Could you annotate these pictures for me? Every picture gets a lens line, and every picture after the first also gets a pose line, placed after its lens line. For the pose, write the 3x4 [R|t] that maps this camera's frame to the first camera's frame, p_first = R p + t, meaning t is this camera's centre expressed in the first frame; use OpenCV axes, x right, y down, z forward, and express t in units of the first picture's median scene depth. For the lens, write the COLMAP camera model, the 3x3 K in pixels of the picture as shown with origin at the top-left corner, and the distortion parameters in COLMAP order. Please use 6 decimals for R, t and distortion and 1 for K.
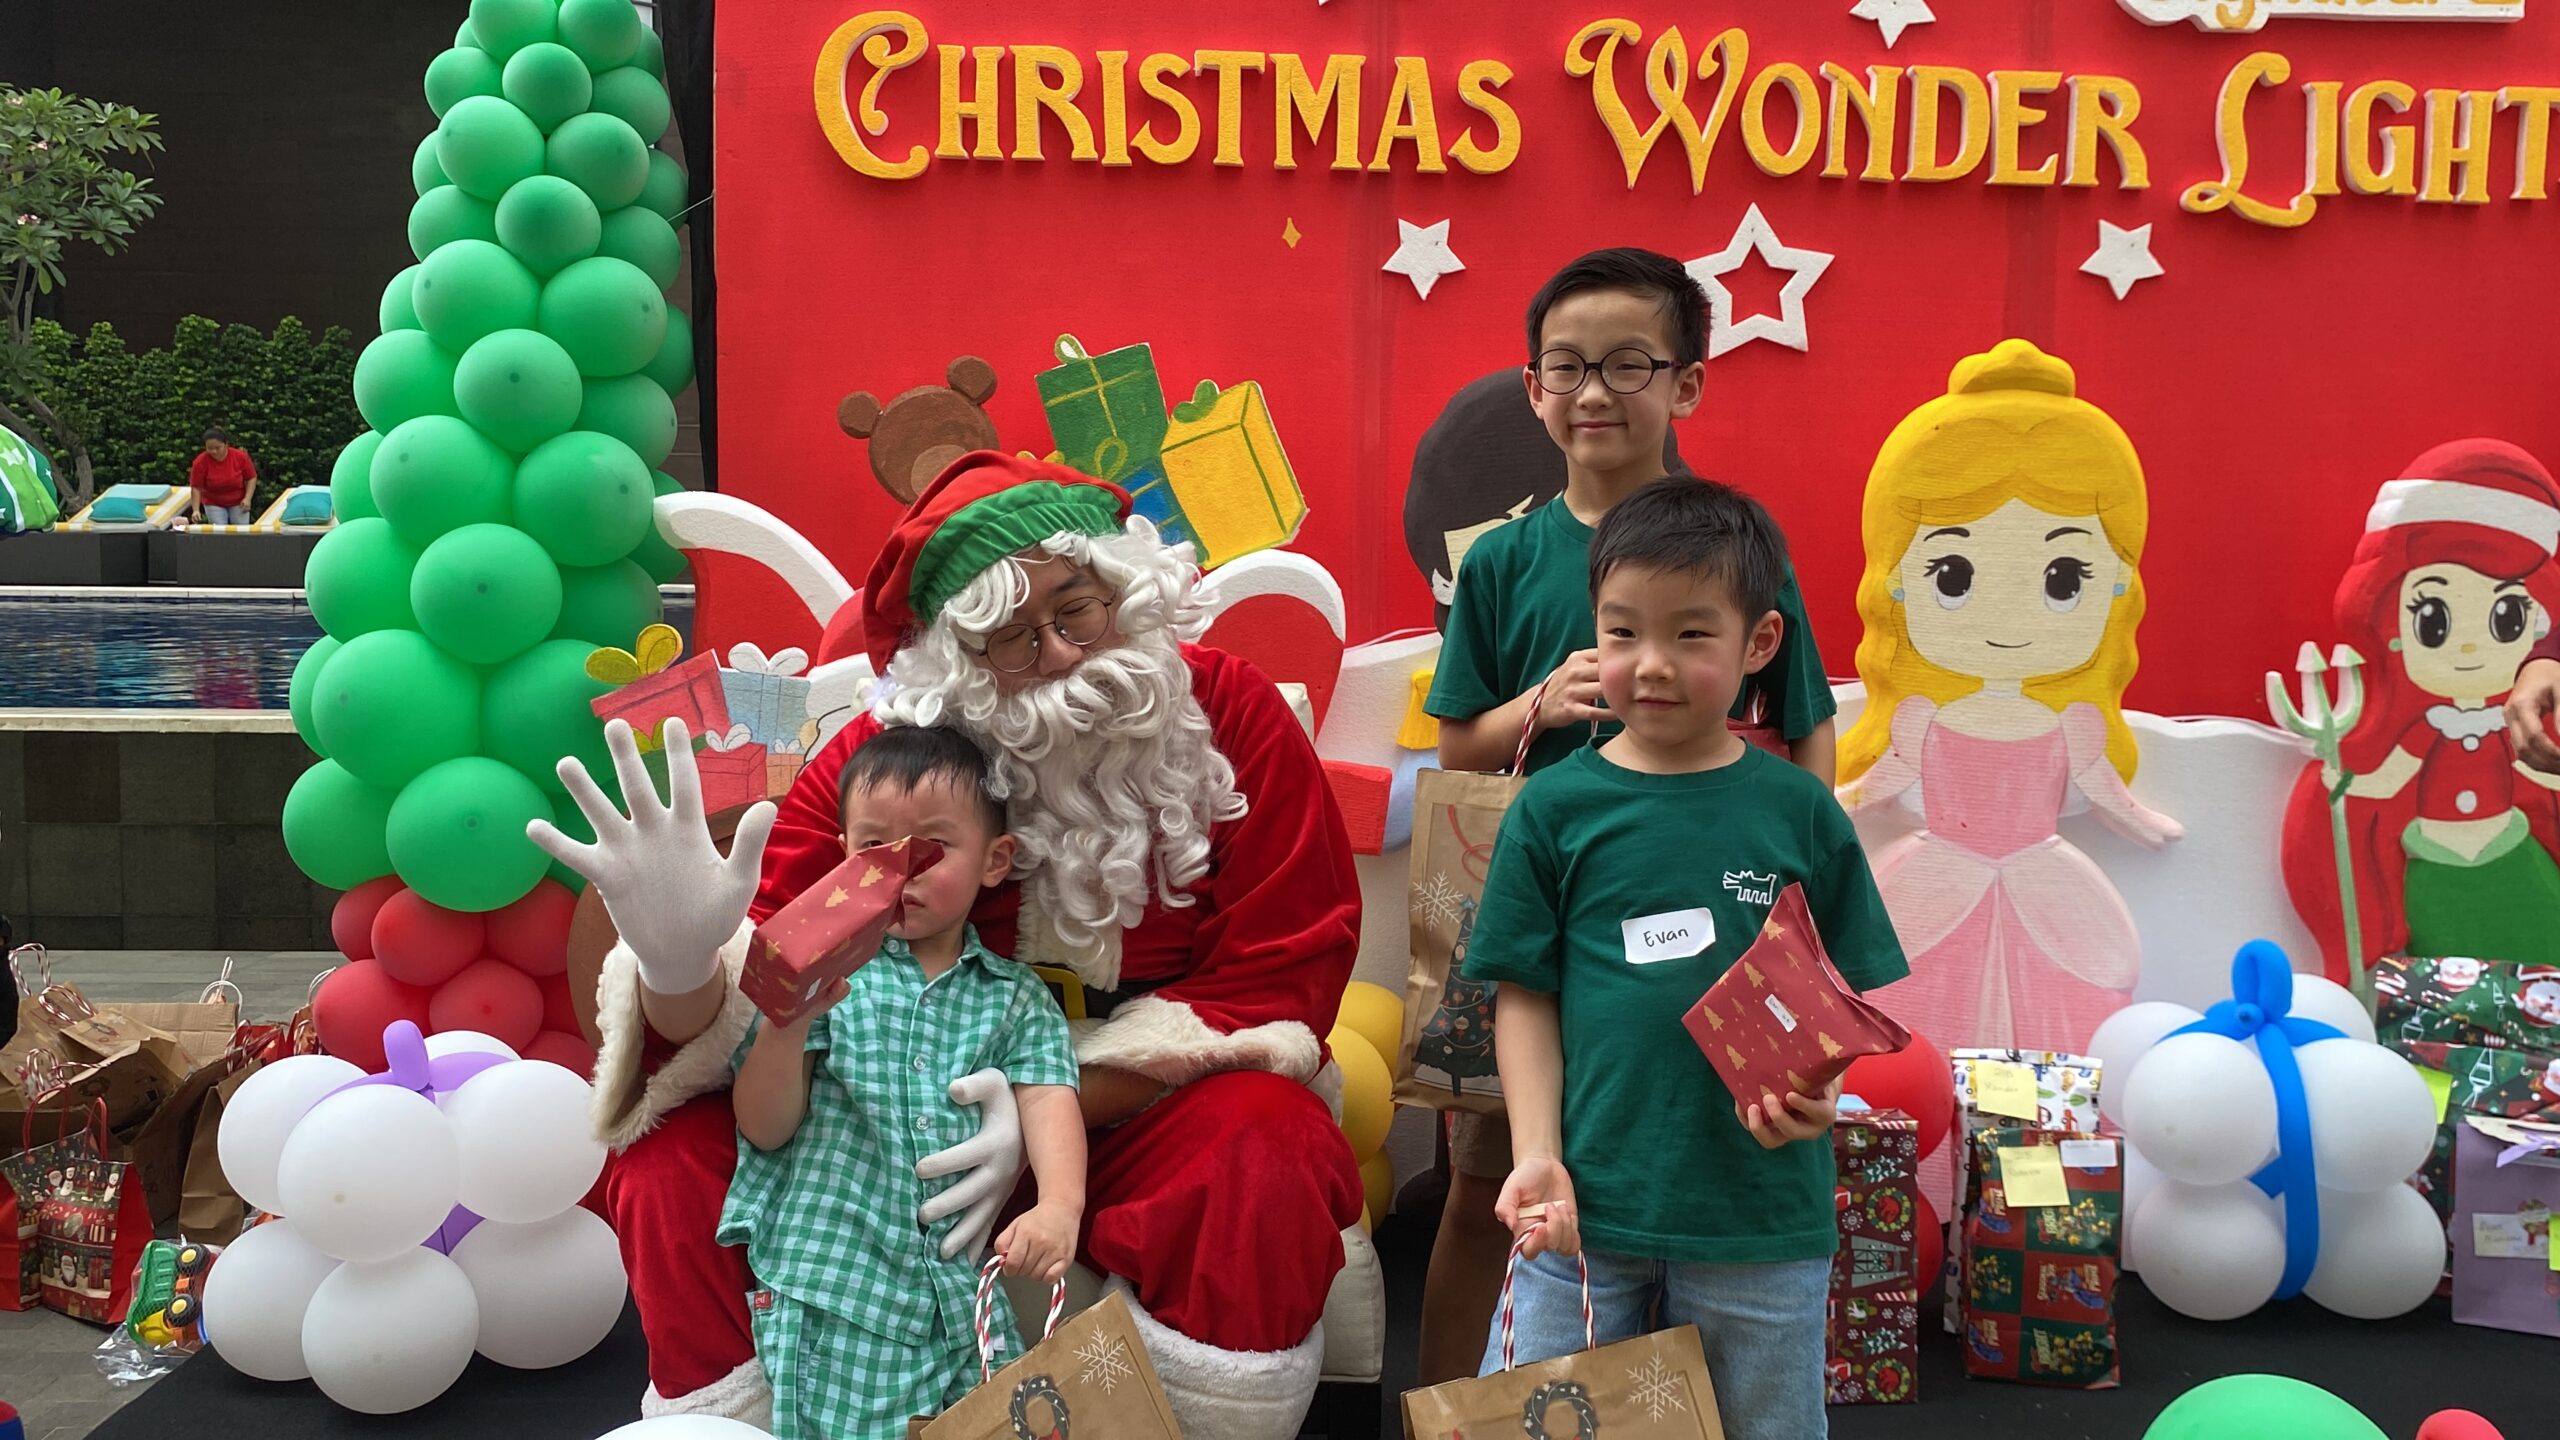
lens RADIAL K [[2291.1, 0, 1279.2], [0, 2291.1, 704.1], [0, 0, 1]] dist [0.041077, -0.094773]
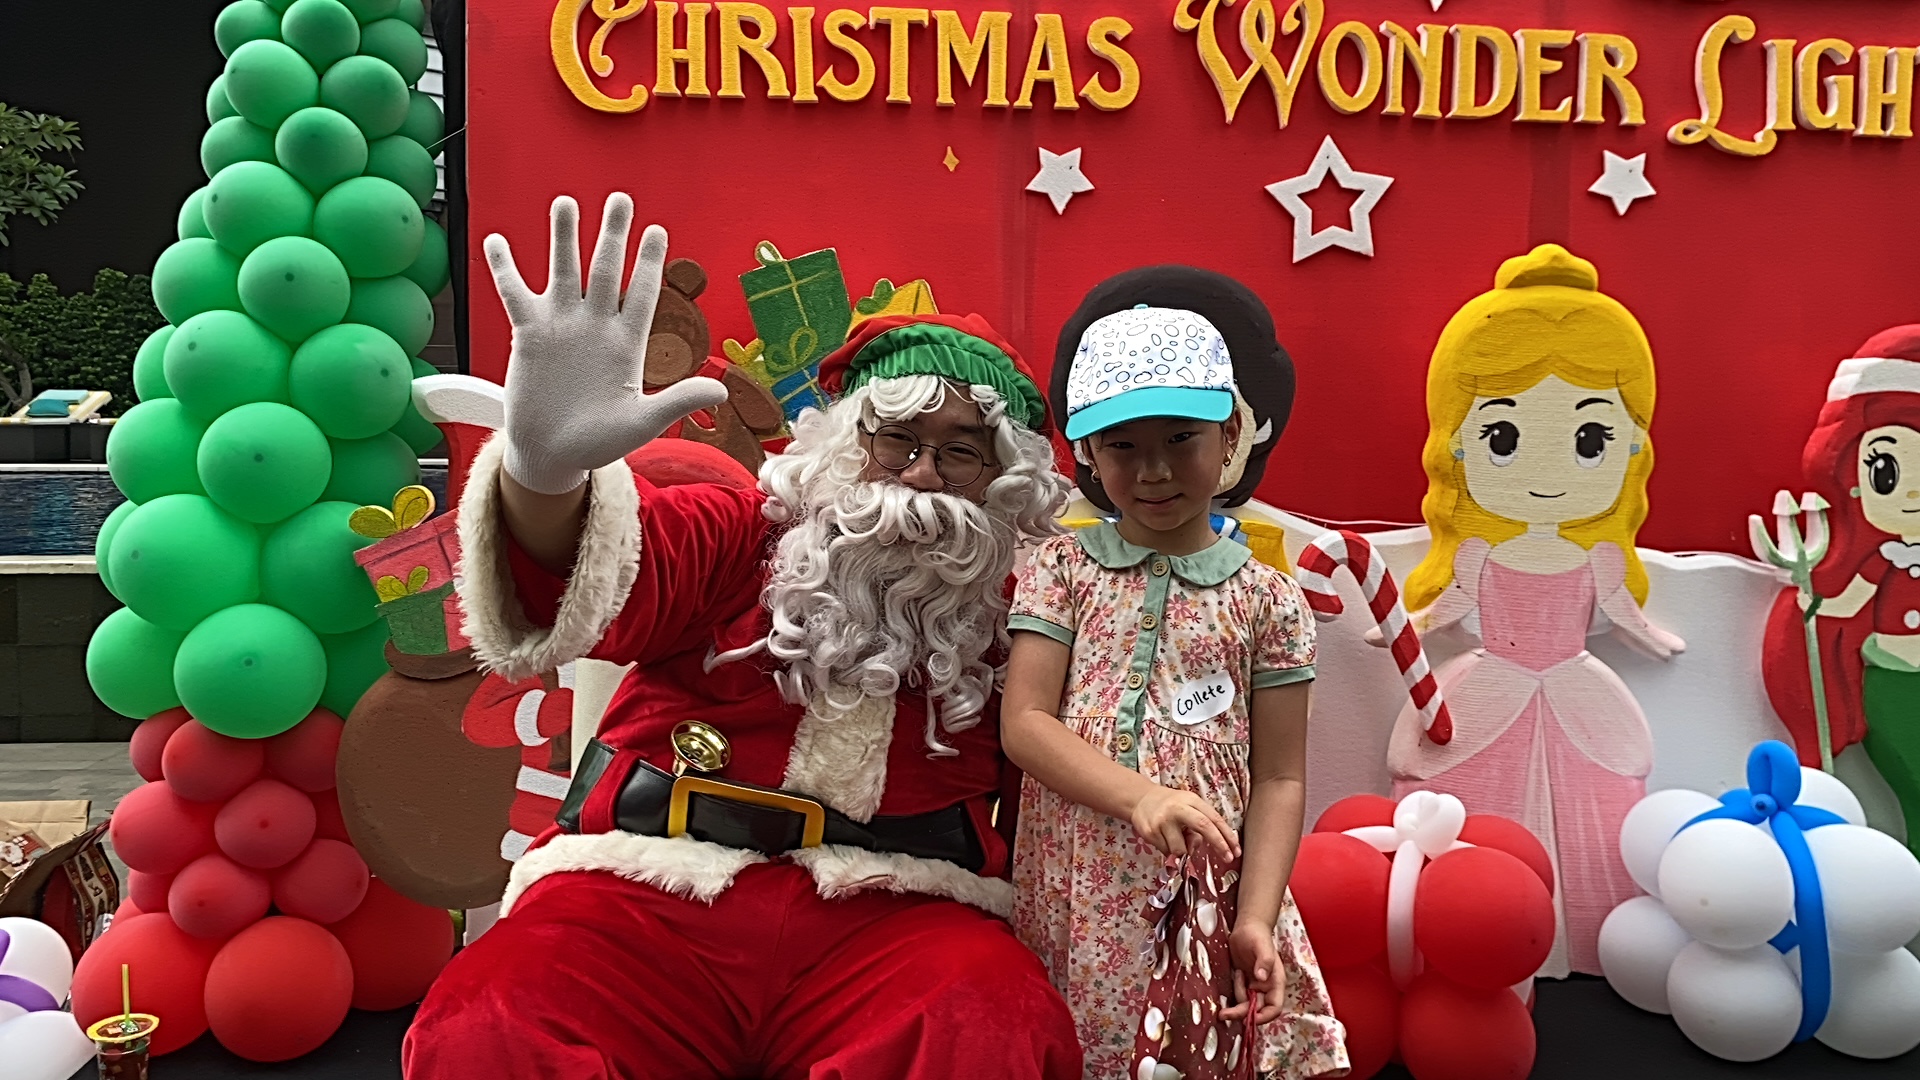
lens RADIAL K [[1577.0, 0, 962.3], [0, 1577.0, 499.8], [0, 0, 1]] dist [0.020973, -0.039700]
pose [[0.998739, -0.008794, 0.049435, -0.031525], [0.010011, 0.999652, -0.024413, -0.005803], [-0.049203, 0.024878, 0.998479, 0.176758]]
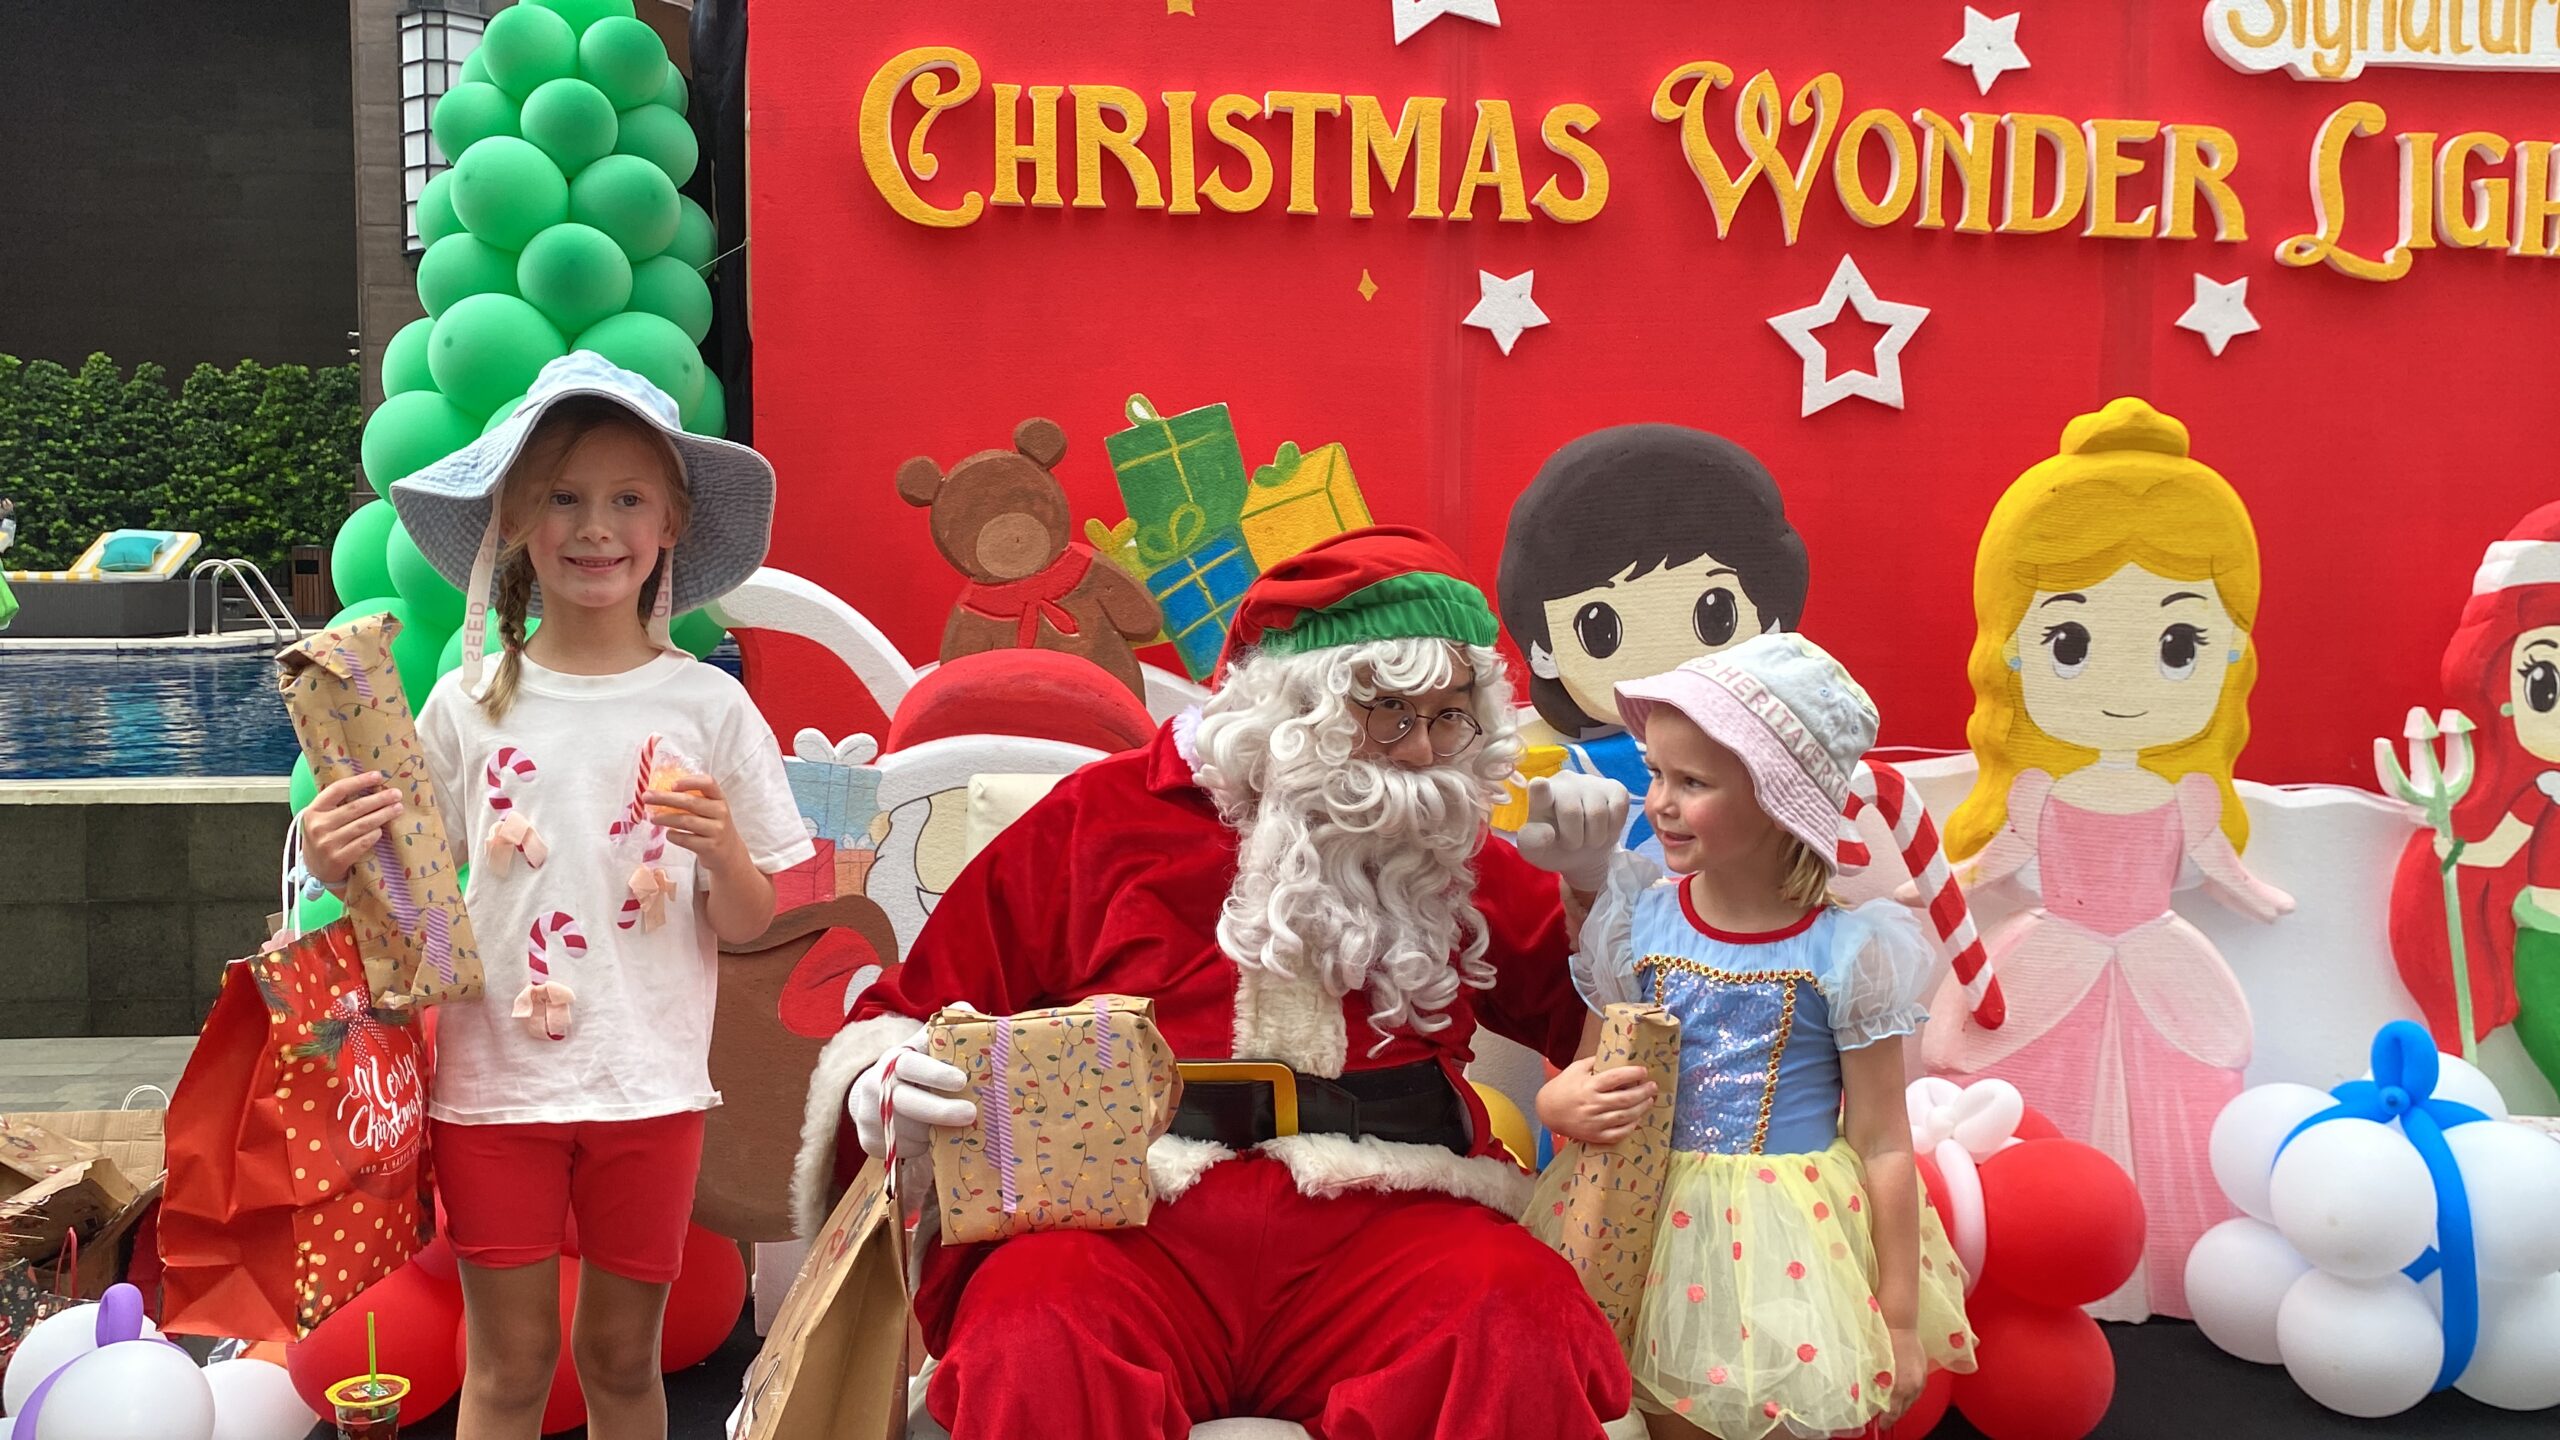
lens RADIAL K [[2291.1, 0, 1270.3], [0, 2291.1, 717.7], [0, 0, 1]] dist [0.041077, -0.094773]
pose [[0.997281, -0.011986, 0.072709, -0.106519], [0.012576, 0.999891, -0.007670, -0.020893], [-0.072609, 0.008564, 0.997324, 0.063299]]
